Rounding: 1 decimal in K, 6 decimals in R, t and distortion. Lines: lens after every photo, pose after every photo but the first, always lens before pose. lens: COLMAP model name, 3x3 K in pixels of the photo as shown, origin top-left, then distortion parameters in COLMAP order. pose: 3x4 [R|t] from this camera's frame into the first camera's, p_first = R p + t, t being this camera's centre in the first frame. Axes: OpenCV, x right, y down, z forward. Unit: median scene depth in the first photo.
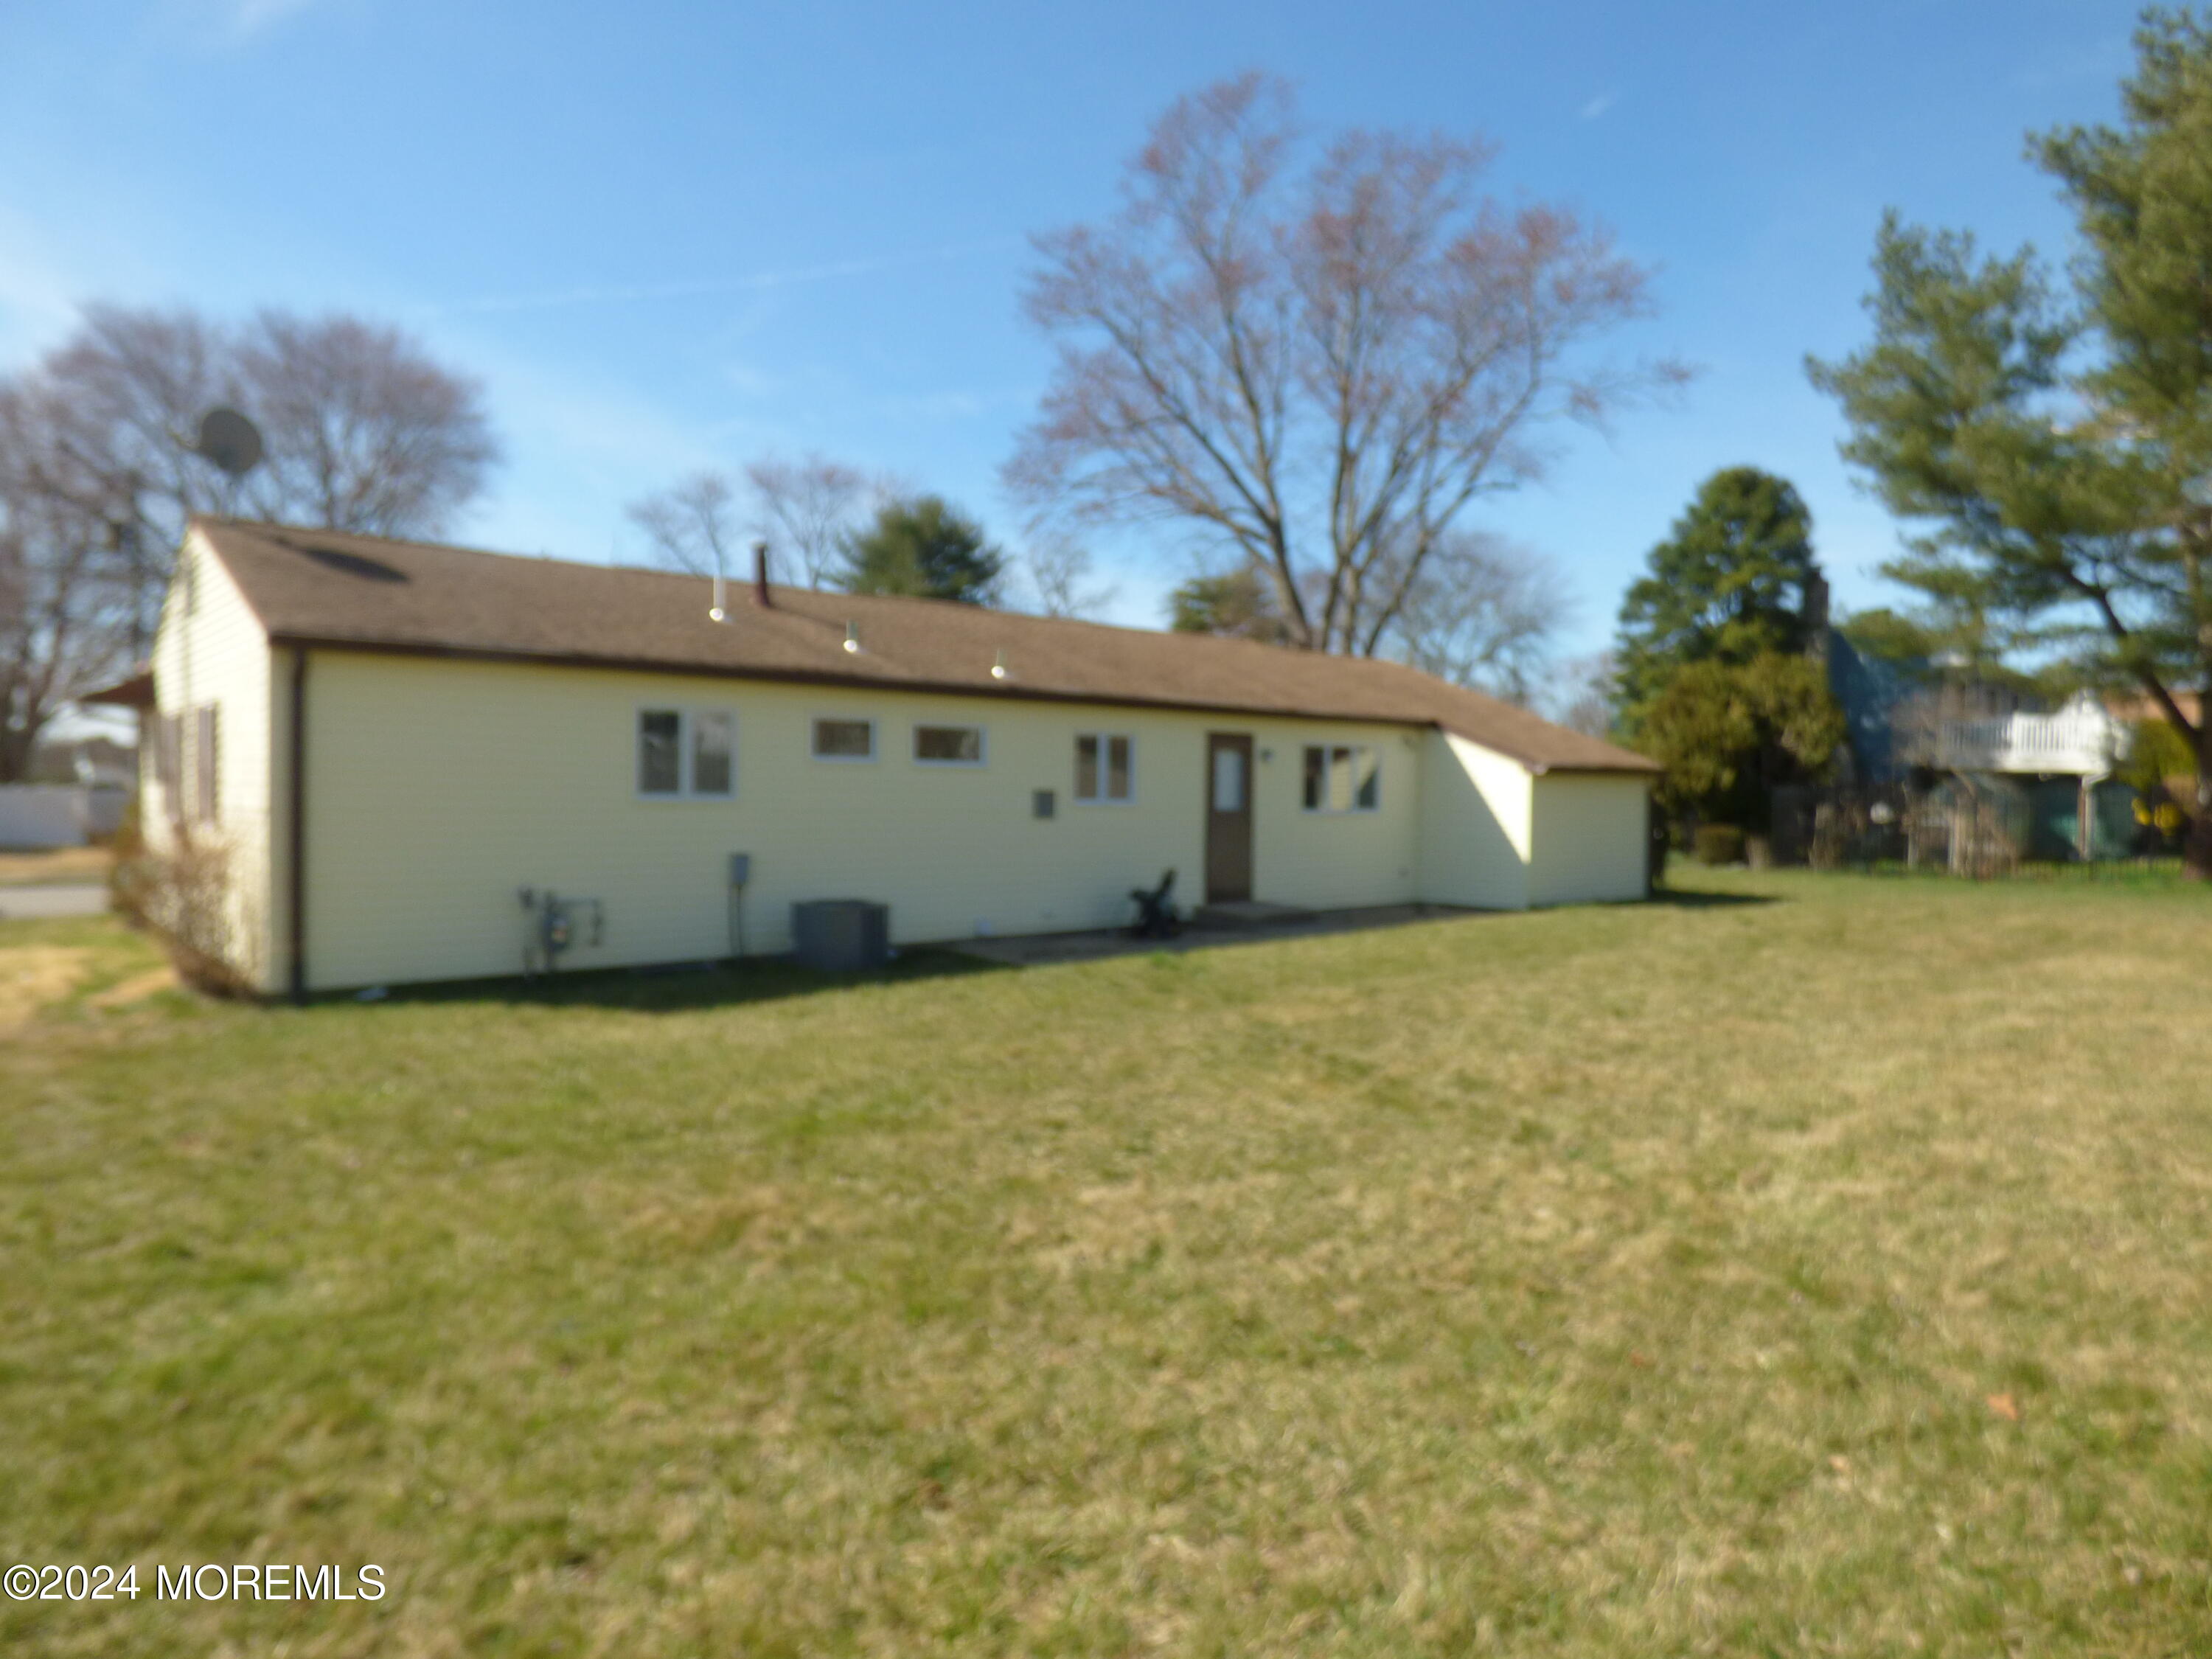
lens RADIAL K [[1285.2, 0, 1104.2], [0, 1285.2, 730.5], [0, 0, 1]] dist [-0.047751, 0.000650]
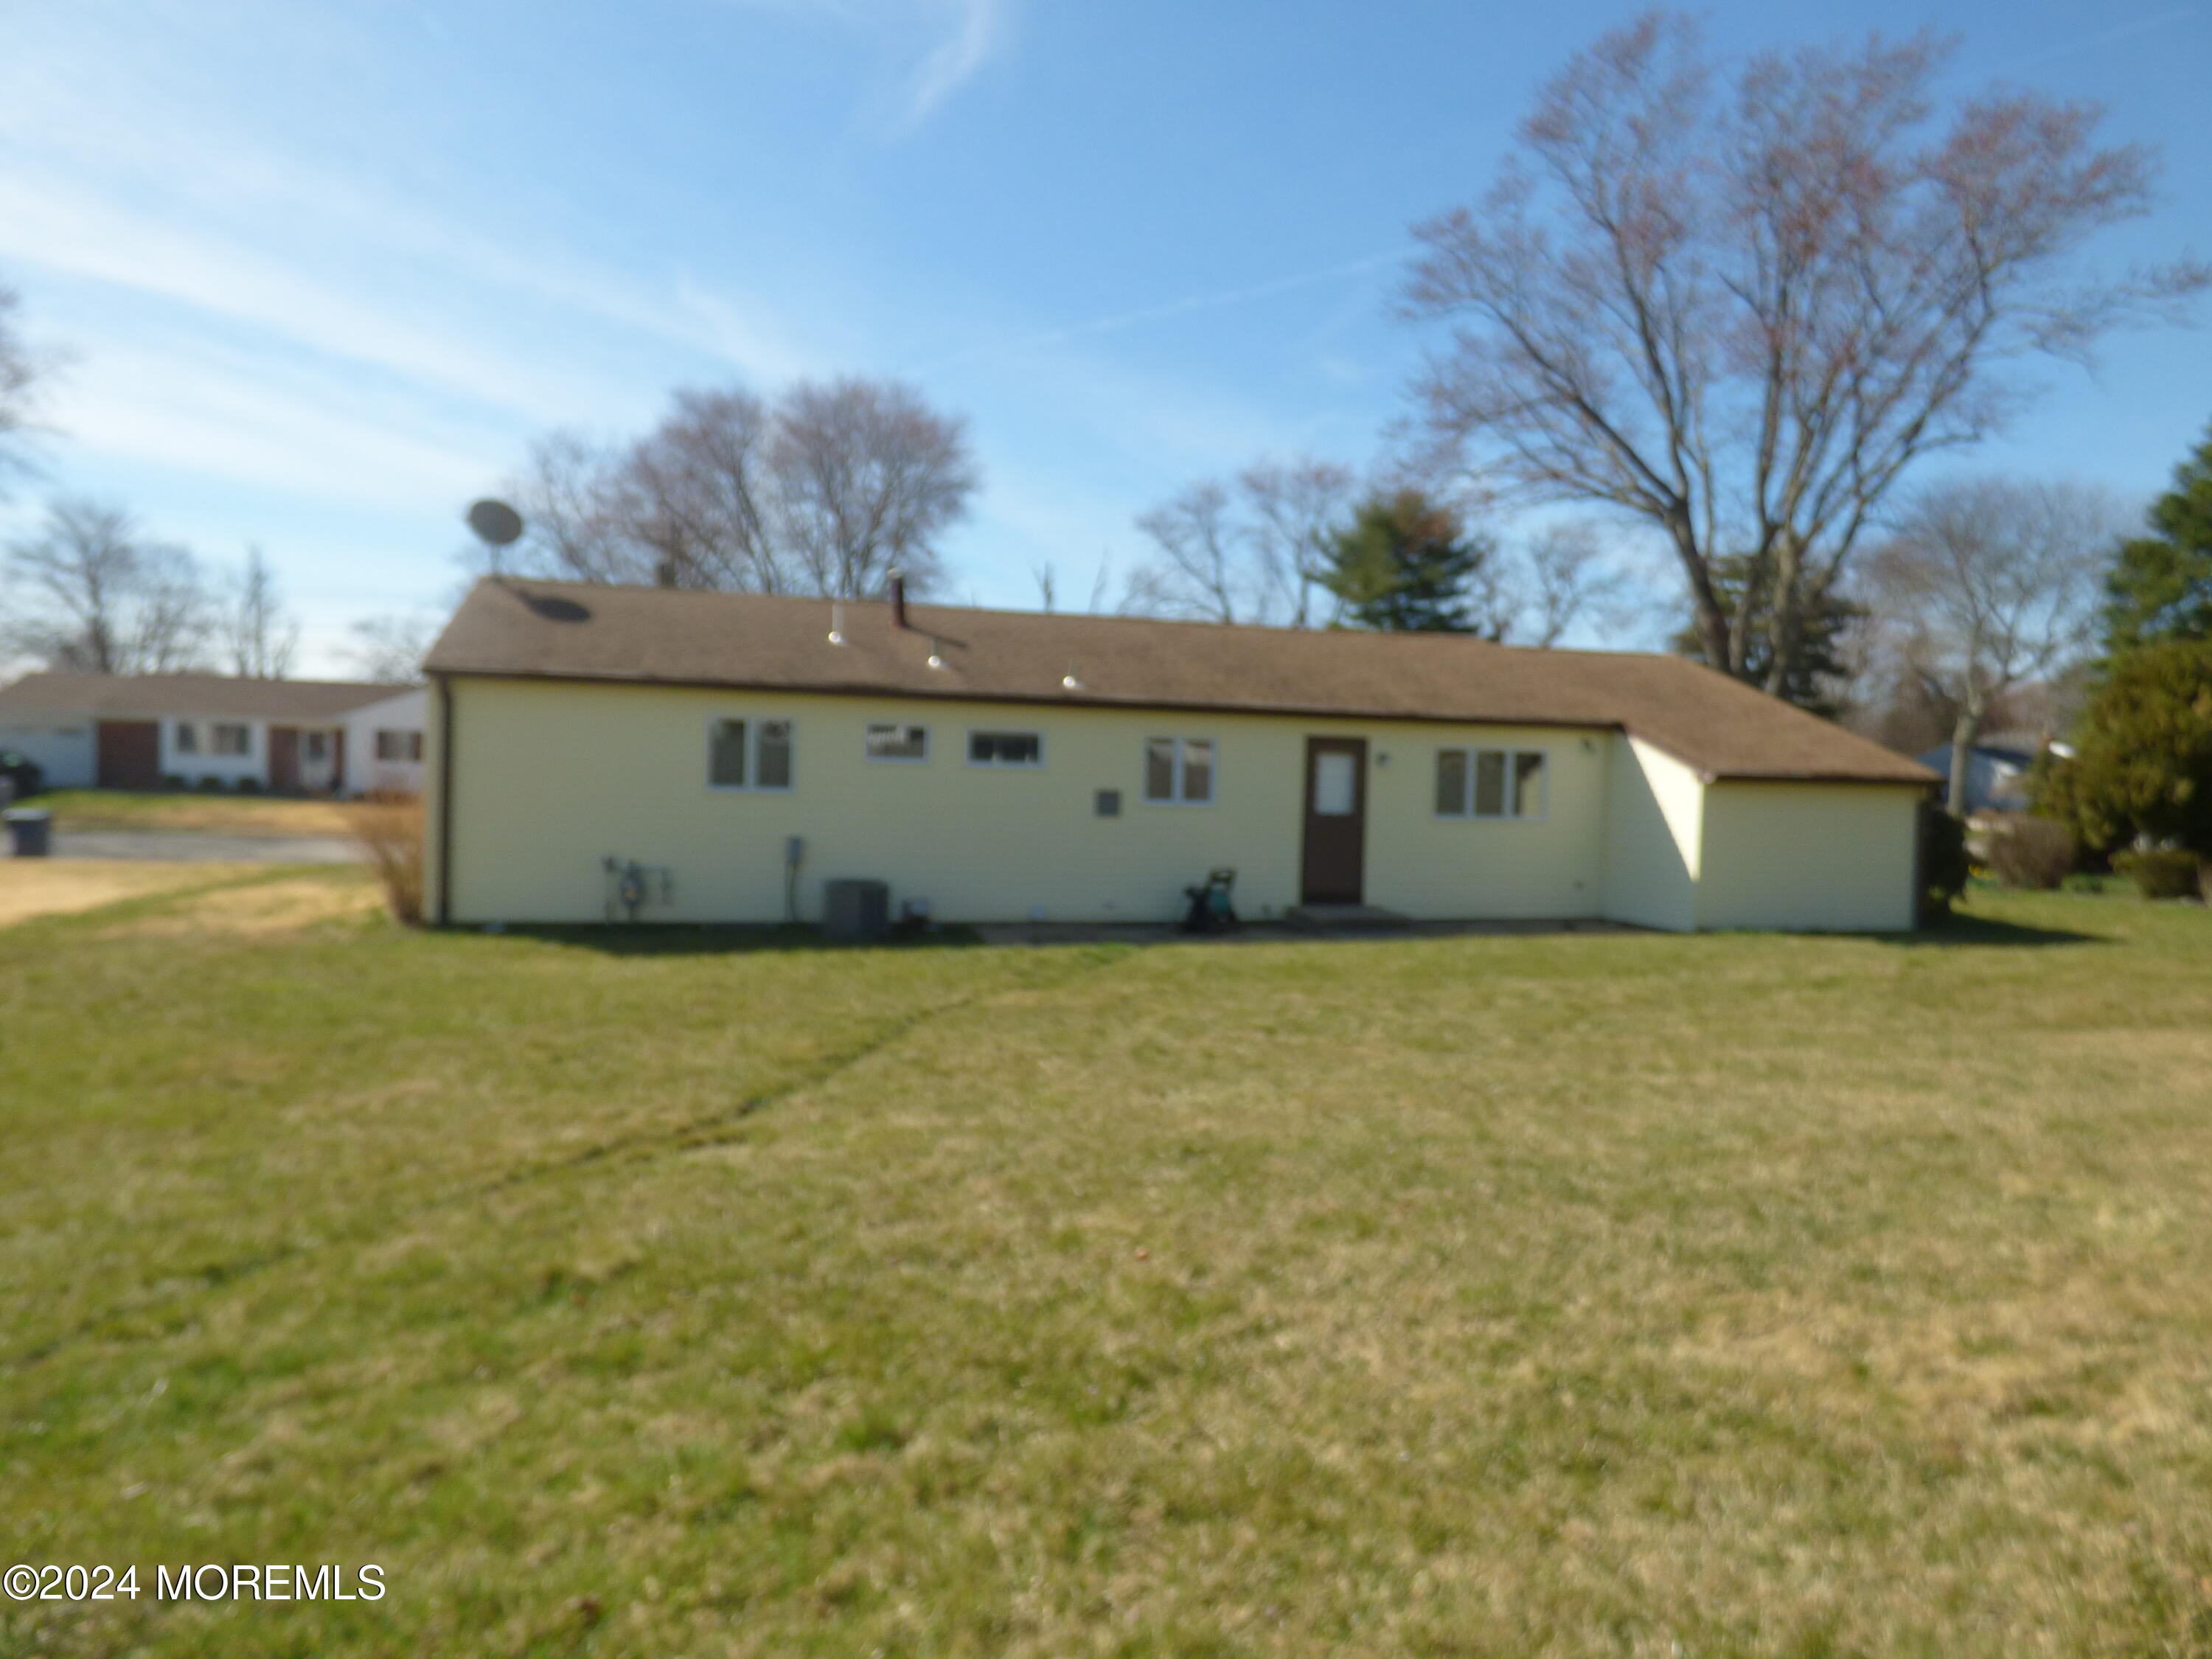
lens RADIAL K [[1285.2, 0, 1104.2], [0, 1285.2, 730.5], [0, 0, 1]] dist [-0.047751, 0.000650]
pose [[0.903866, 0.000484, -0.427815, 0.336777], [0.002186, 0.999981, 0.005750, -0.008272], [0.427810, -0.006133, 0.903848, 0.012564]]
